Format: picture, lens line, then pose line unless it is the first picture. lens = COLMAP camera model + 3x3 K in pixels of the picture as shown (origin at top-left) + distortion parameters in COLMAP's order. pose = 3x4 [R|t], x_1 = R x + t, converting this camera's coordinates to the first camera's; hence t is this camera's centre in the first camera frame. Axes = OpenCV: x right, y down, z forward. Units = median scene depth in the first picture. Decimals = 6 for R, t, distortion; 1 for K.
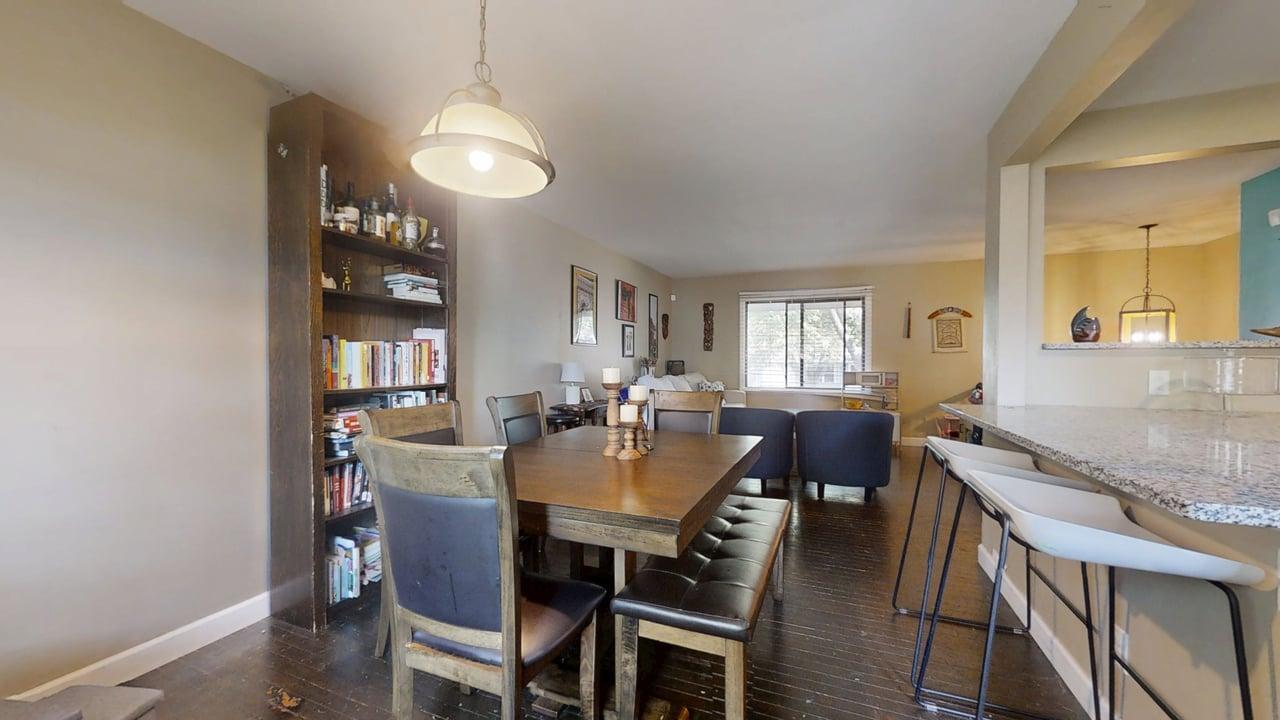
lens RADIAL K [[467.8, 0, 638.0], [0, 467.8, 362.7], [0, 0, 1]] dist [0.000346, 0.000102]
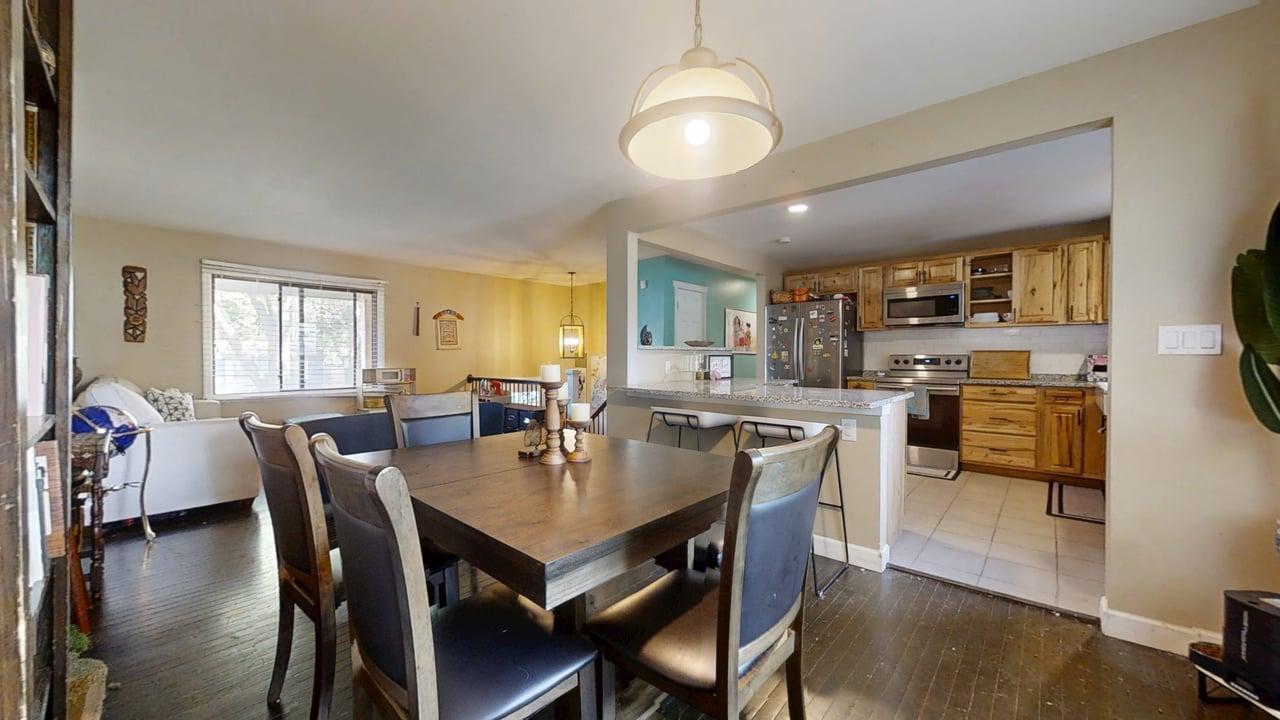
lens RADIAL K [[467.8, 0, 638.0], [0, 467.8, 362.7], [0, 0, 1]] dist [0.000346, 0.000102]
pose [[0.327045, -0.016000, 0.944873, -0.286465], [0.007276, 0.999870, 0.014413, -0.002495], [-0.944981, 0.002162, 0.327119, 0.195890]]
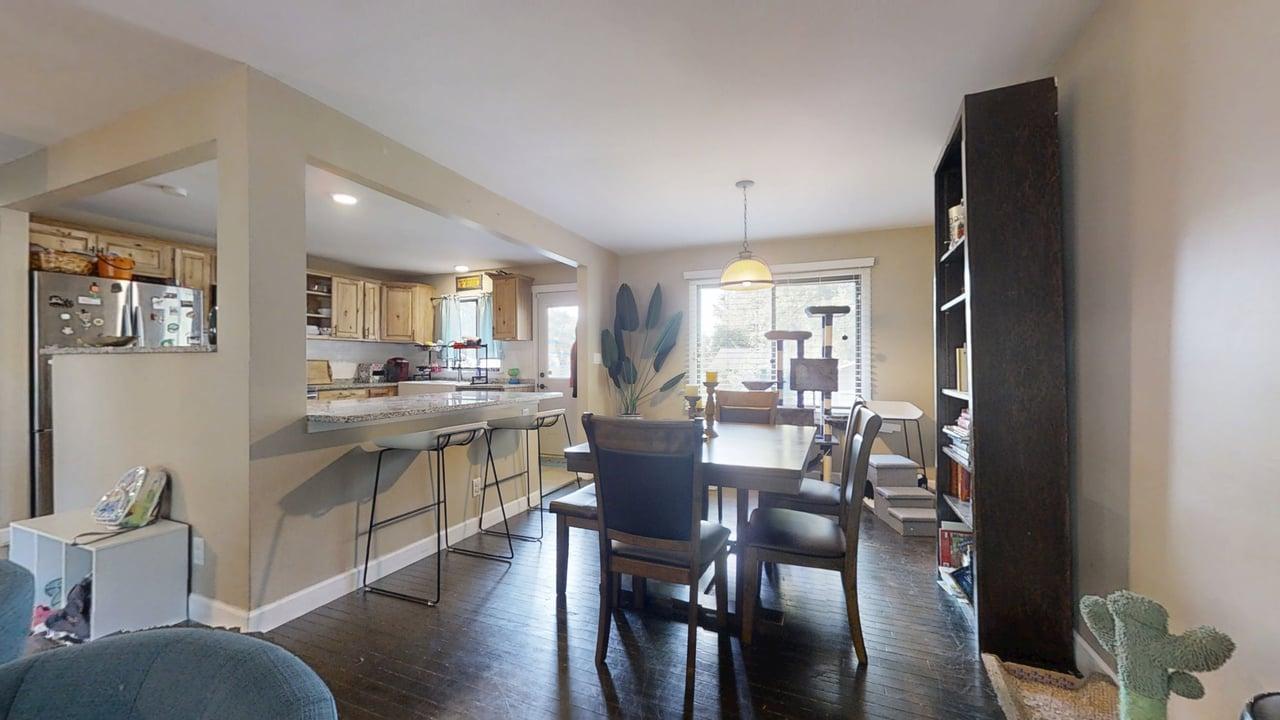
lens RADIAL K [[467.8, 0, 638.0], [0, 467.8, 362.7], [0, 0, 1]] dist [0.000346, 0.000102]
pose [[-0.999953, -0.005789, 0.007731, 0.051219], [-0.005761, 0.999977, 0.003583, -0.008284], [-0.007752, 0.003538, -0.999964, 0.799541]]
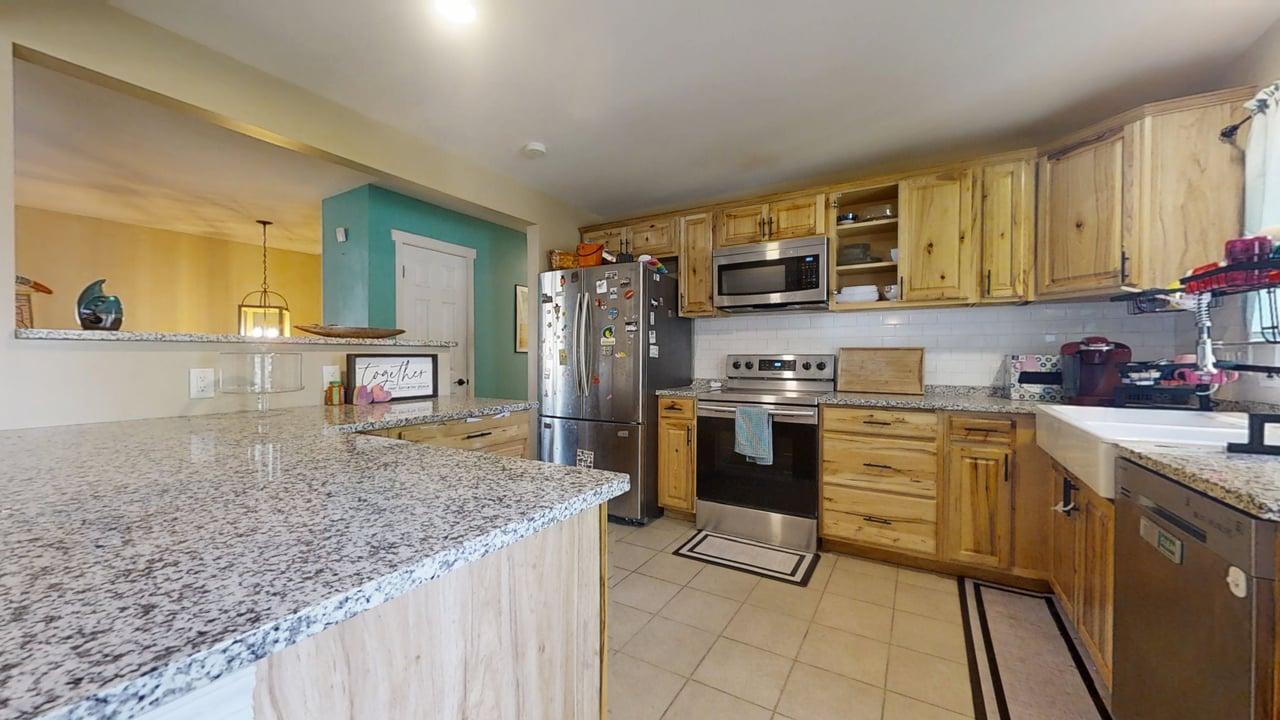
lens RADIAL K [[467.8, 0, 638.0], [0, 467.8, 362.7], [0, 0, 1]] dist [0.000346, 0.000102]
pose [[0.153234, -0.015598, 0.988067, 0.163676], [0.006411, 0.999870, 0.014790, -0.000351], [-0.988169, 0.004069, 0.153314, 0.043115]]
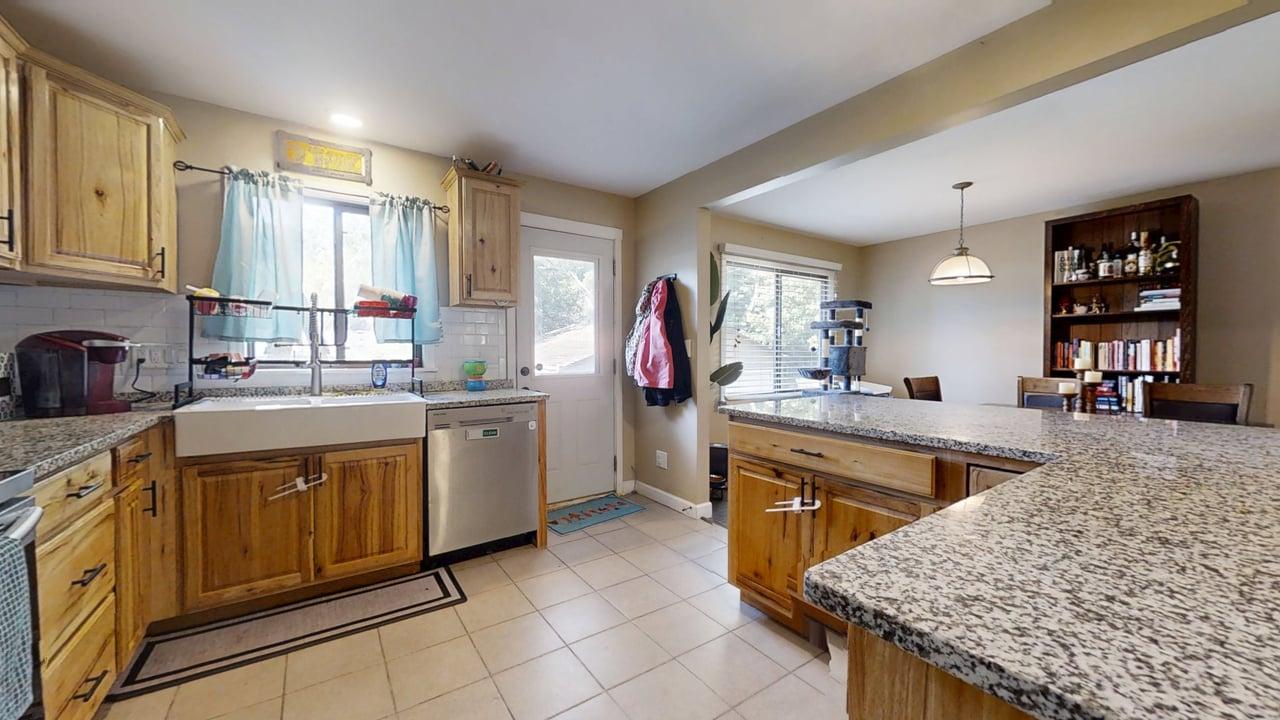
lens RADIAL K [[467.8, 0, 638.0], [0, 467.8, 362.7], [0, 0, 1]] dist [0.000346, 0.000102]
pose [[-0.548577, 0.016425, -0.835939, 0.672540], [-0.003907, 0.999746, 0.022208, -0.000791], [0.836091, 0.015449, -0.548373, 0.218918]]
